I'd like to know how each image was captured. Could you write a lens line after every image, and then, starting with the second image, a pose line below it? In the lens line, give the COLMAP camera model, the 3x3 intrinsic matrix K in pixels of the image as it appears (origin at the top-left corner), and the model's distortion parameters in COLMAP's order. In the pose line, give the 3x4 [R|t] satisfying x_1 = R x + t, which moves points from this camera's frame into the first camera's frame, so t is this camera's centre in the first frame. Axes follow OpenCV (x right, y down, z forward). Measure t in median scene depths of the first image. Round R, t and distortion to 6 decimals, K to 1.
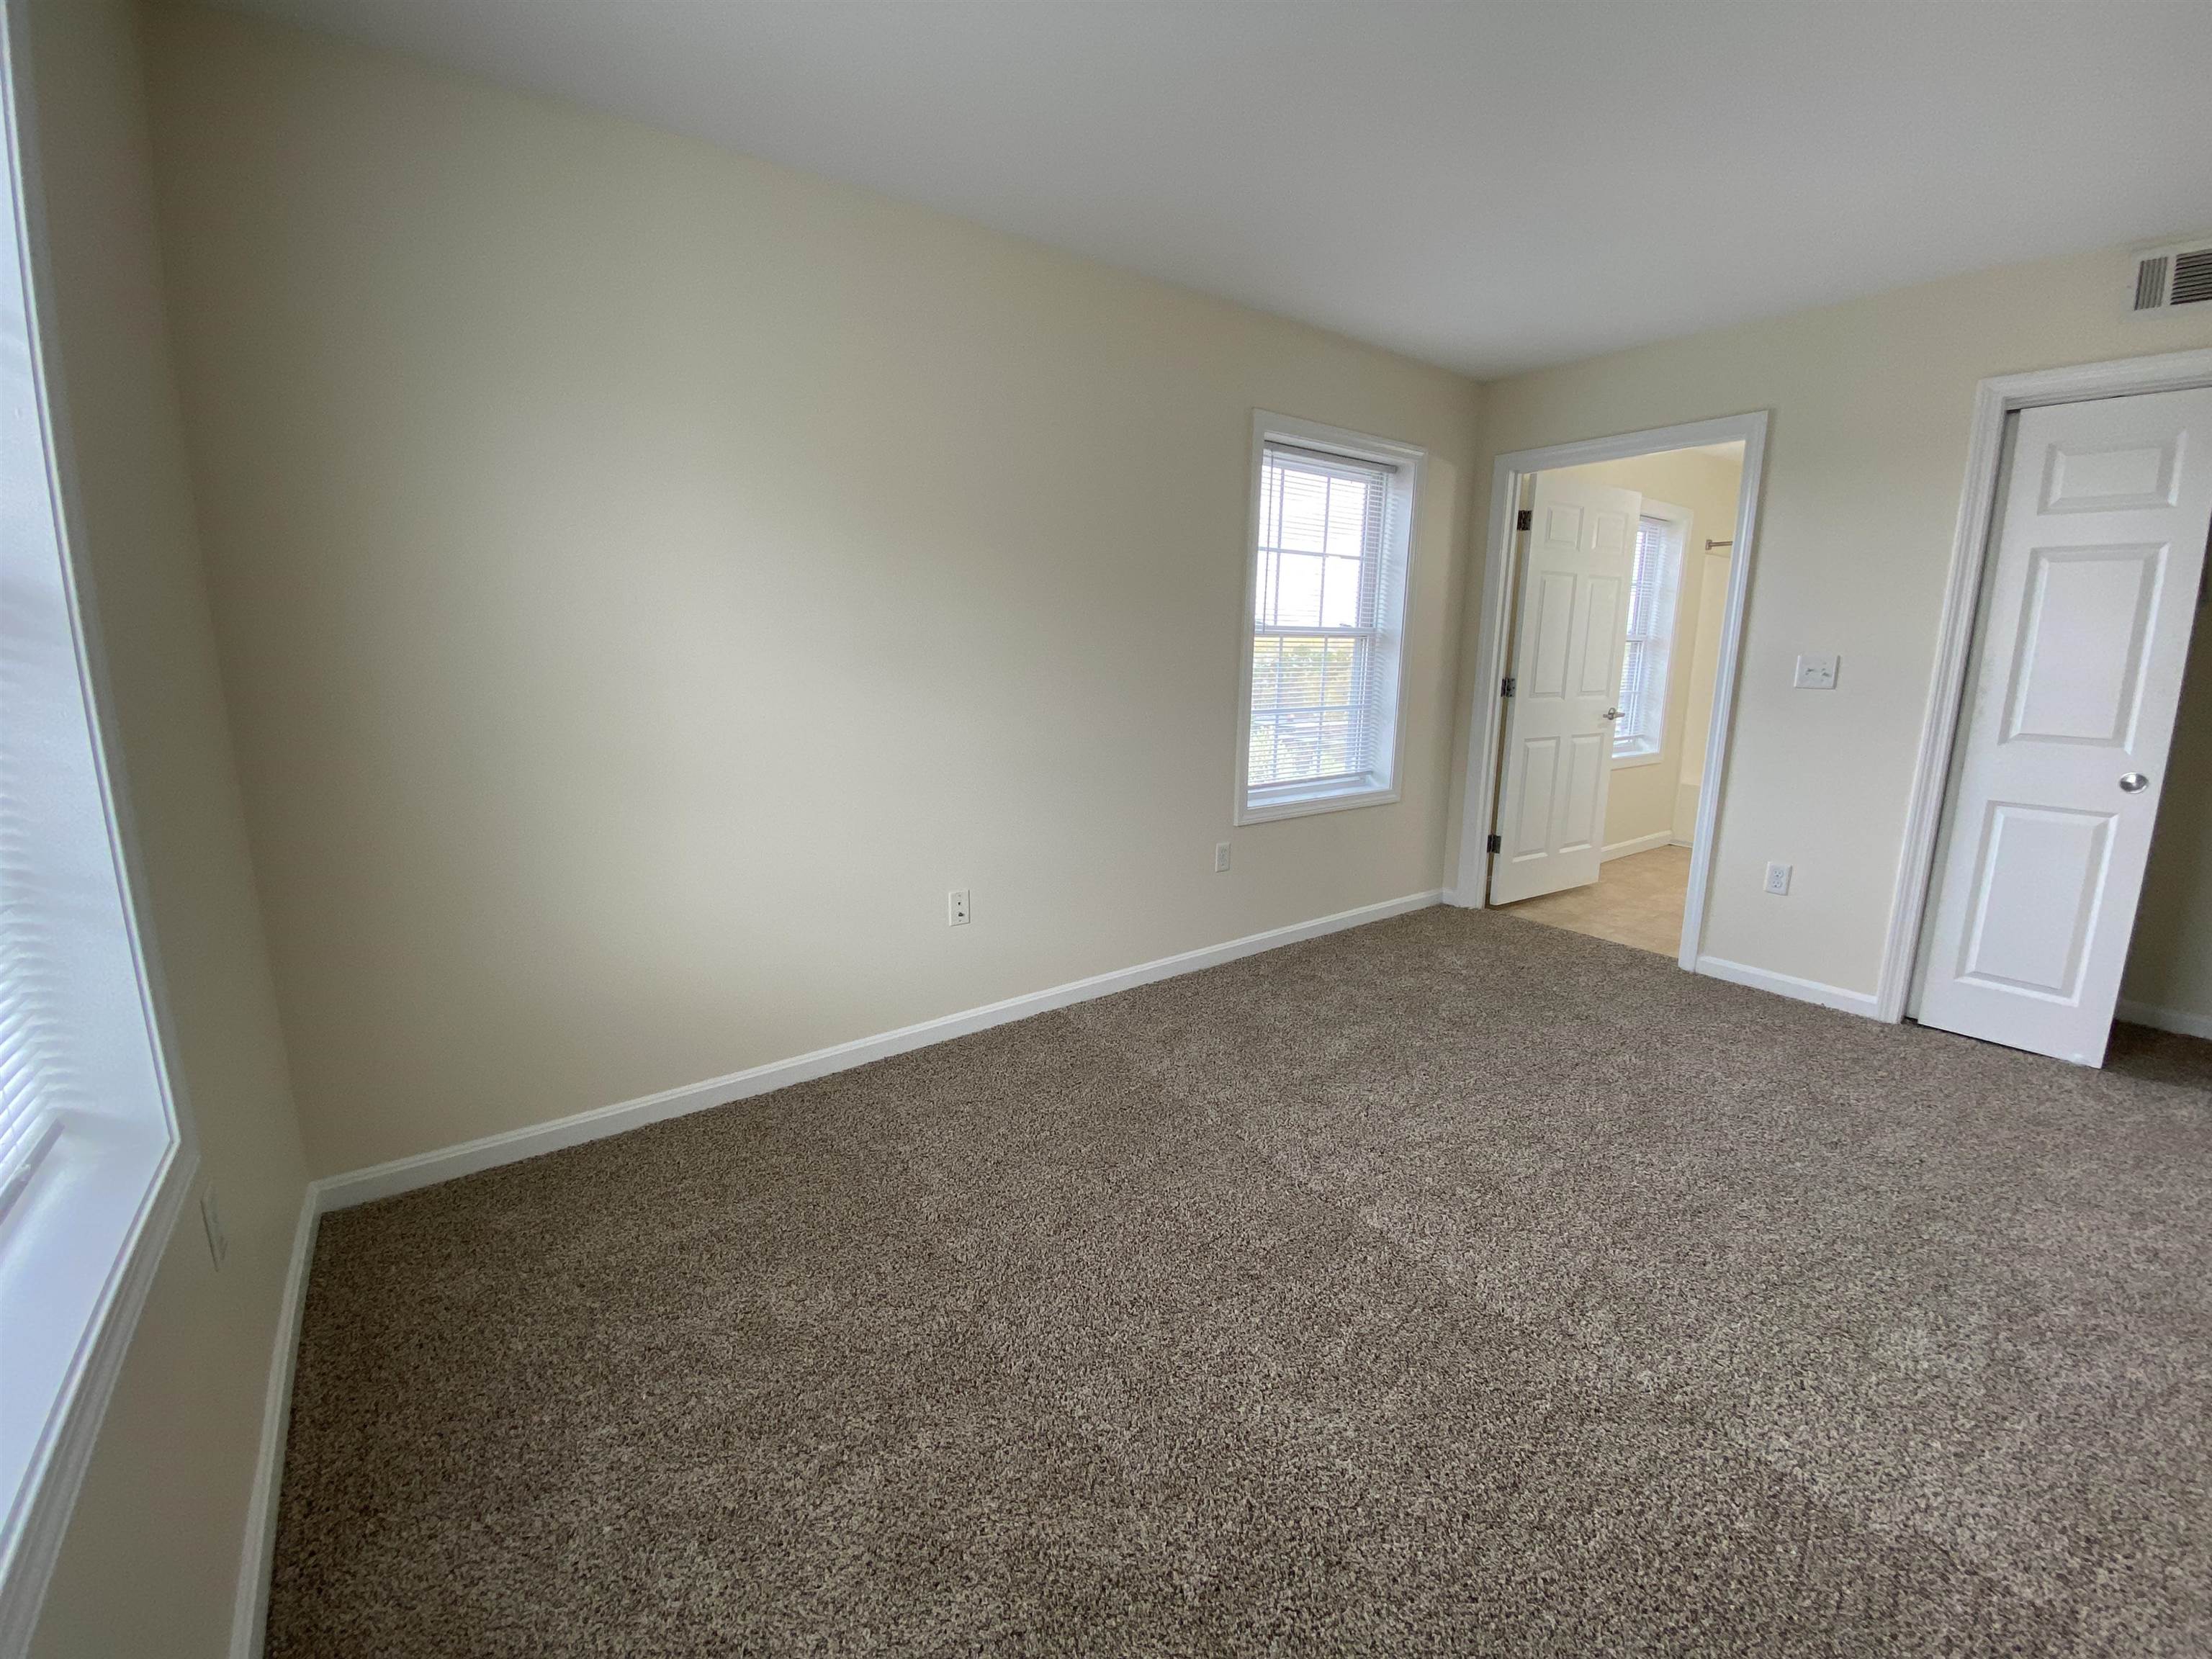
lens RADIAL K [[899.6, 0, 1097.2], [0, 899.6, 820.6], [0, 0, 1]] dist [0.007063, -0.015213]
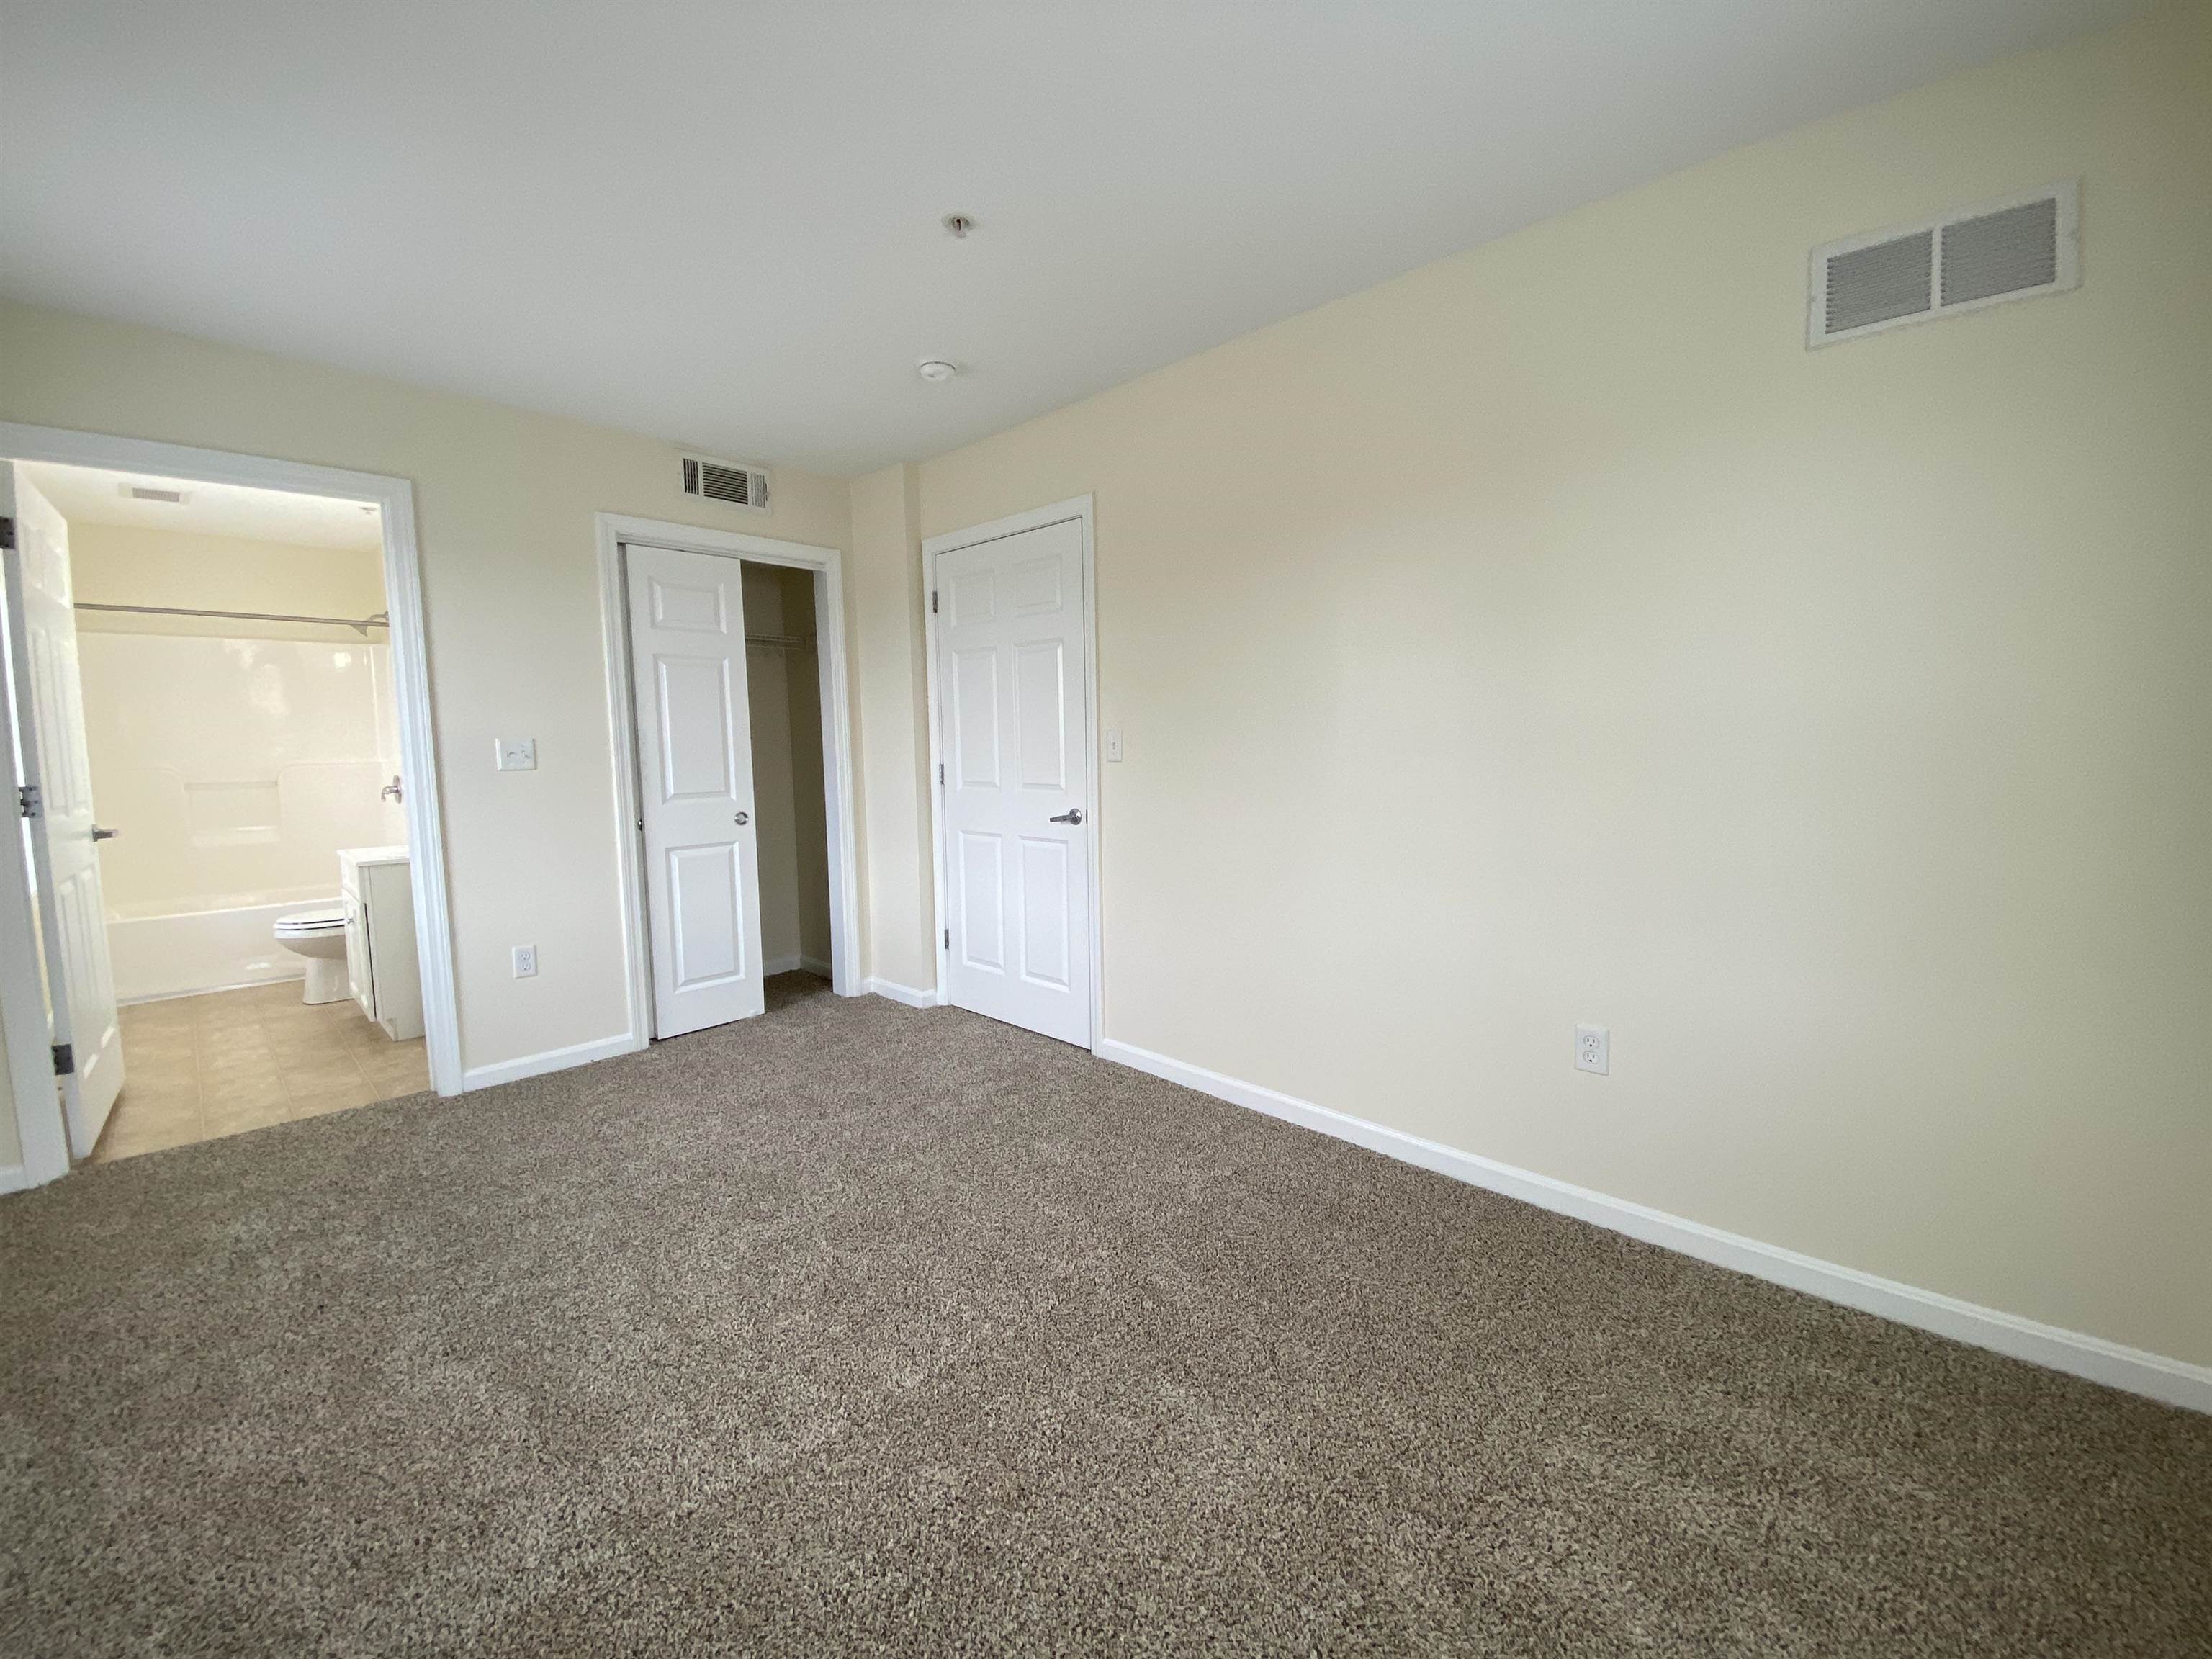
lens RADIAL K [[899.6, 0, 1097.2], [0, 899.6, 820.6], [0, 0, 1]] dist [0.007063, -0.015213]
pose [[-0.185705, -0.092284, 0.978262, -0.355897], [0.195528, 0.972199, 0.128830, -0.102523], [-0.962955, 0.215202, -0.162498, 0.589190]]
